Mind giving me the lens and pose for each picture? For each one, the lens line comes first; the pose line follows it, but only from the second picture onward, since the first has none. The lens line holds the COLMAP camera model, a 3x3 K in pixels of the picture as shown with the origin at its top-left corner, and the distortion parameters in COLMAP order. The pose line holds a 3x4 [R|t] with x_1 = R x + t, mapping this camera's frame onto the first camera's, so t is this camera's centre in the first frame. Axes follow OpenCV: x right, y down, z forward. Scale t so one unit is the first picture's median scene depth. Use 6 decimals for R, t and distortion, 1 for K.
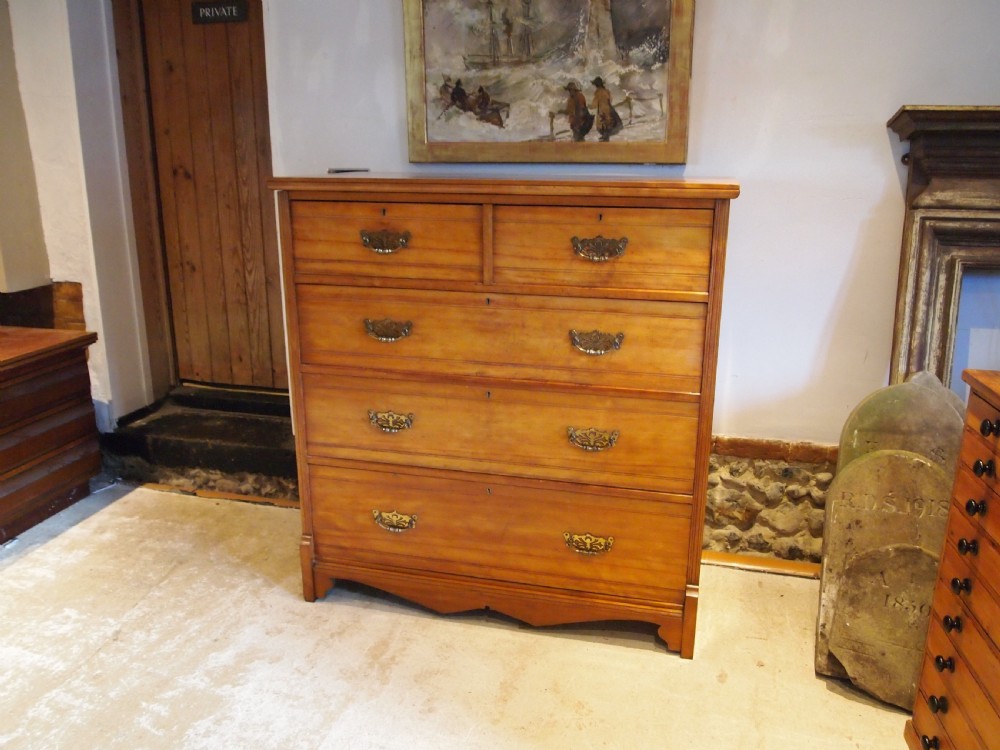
lens RADIAL K [[805.3, 0, 500.0], [0, 805.3, 375.0], [0, 0, 1]] dist [-0.042579, -0.000380]
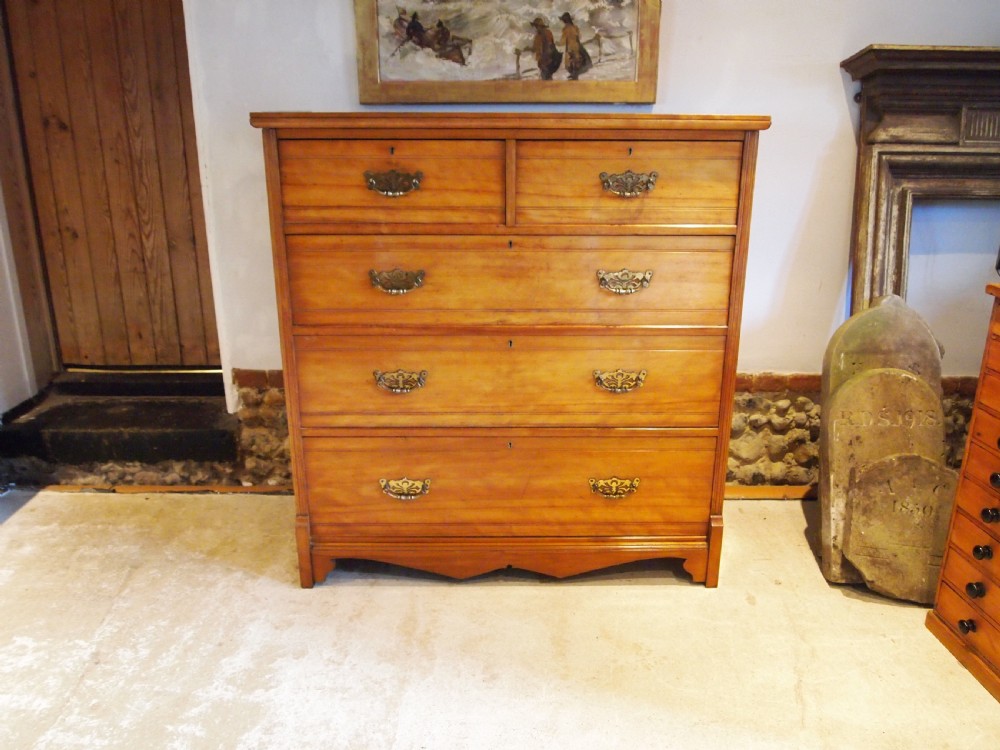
lens RADIAL K [[803.7, 0, 500.9], [0, 803.7, 377.0], [0, 0, 1]] dist [-0.040152, -0.004627]
pose [[0.966913, -0.080409, 0.242102, -0.236337], [0.070242, 0.996258, 0.050352, 0.013787], [-0.245245, -0.031680, 0.968943, 0.074567]]
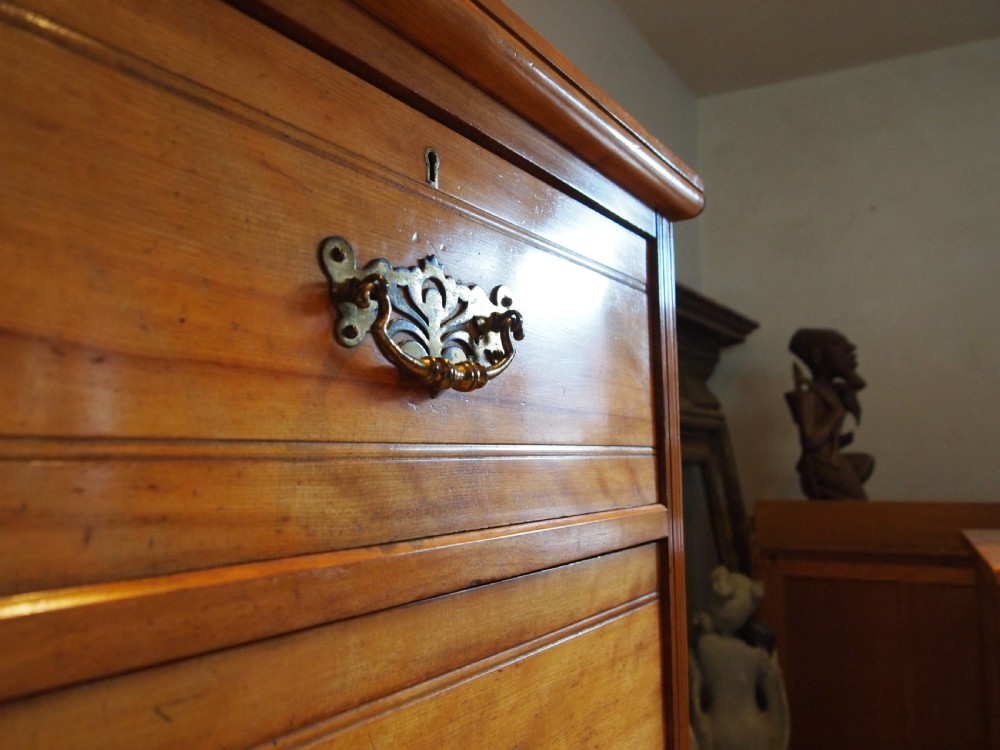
lens RADIAL K [[799.2, 0, 503.9], [0, 799.2, 379.2], [0, 0, 1]] dist [-0.036360, -0.005313]
pose [[0.312572, 0.089741, 0.945646, -0.036574], [0.270150, 0.946019, -0.179071, -0.090771], [-0.910669, 0.311438, 0.271455, 0.791260]]
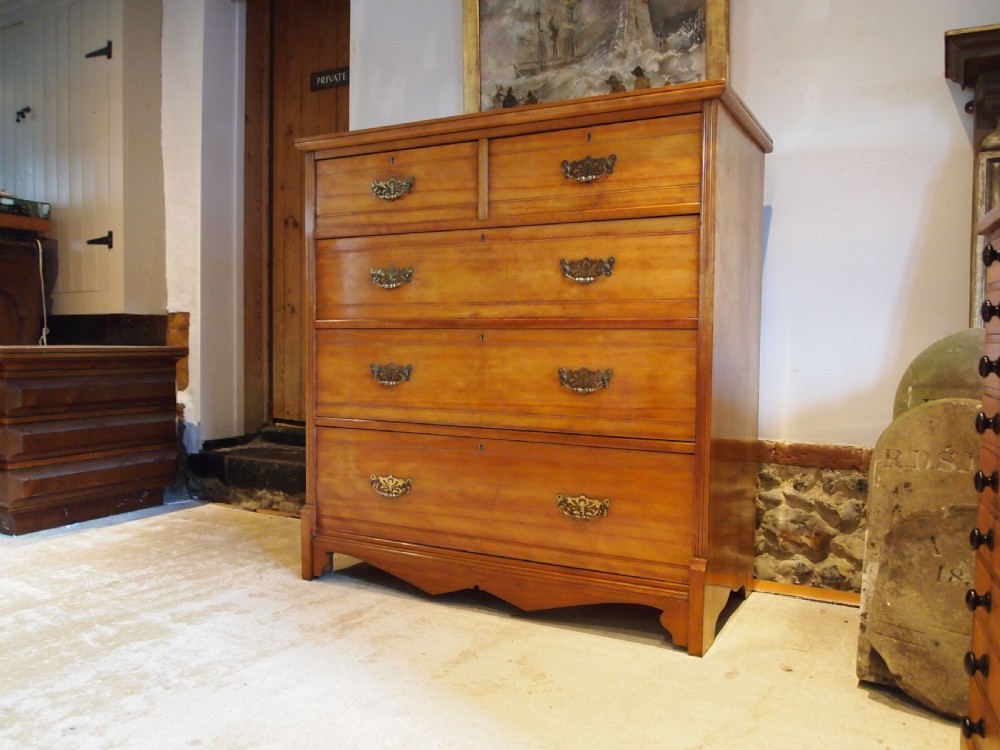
lens RADIAL K [[803.7, 0, 500.9], [0, 803.7, 377.0], [0, 0, 1]] dist [-0.040152, -0.004627]
pose [[0.970417, 0.018194, -0.240748, 0.215807], [-0.073065, 0.972529, -0.221017, 0.253117], [0.230113, 0.232069, 0.945088, 0.112406]]
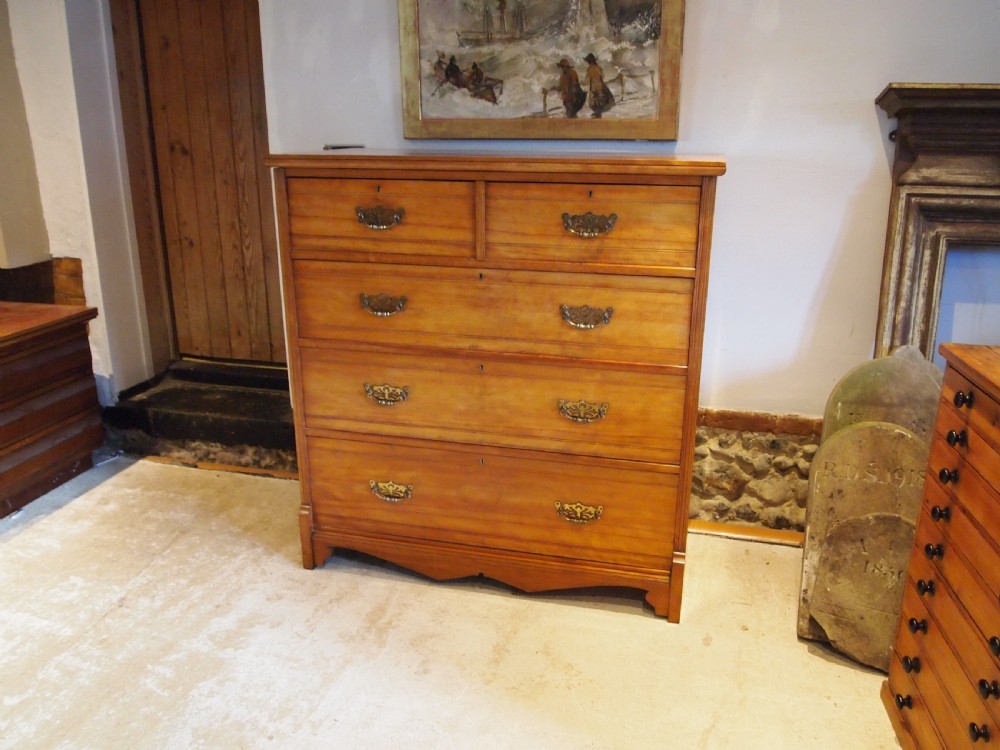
lens RADIAL K [[805.9, 0, 501.0], [0, 805.9, 377.4], [0, 0, 1]] dist [-0.042361, -0.000456]
pose [[0.999998, -0.000667, 0.002107, 0.007593], [0.000595, 0.999422, 0.033998, 0.001590], [-0.002128, -0.033997, 0.999420, -0.023748]]
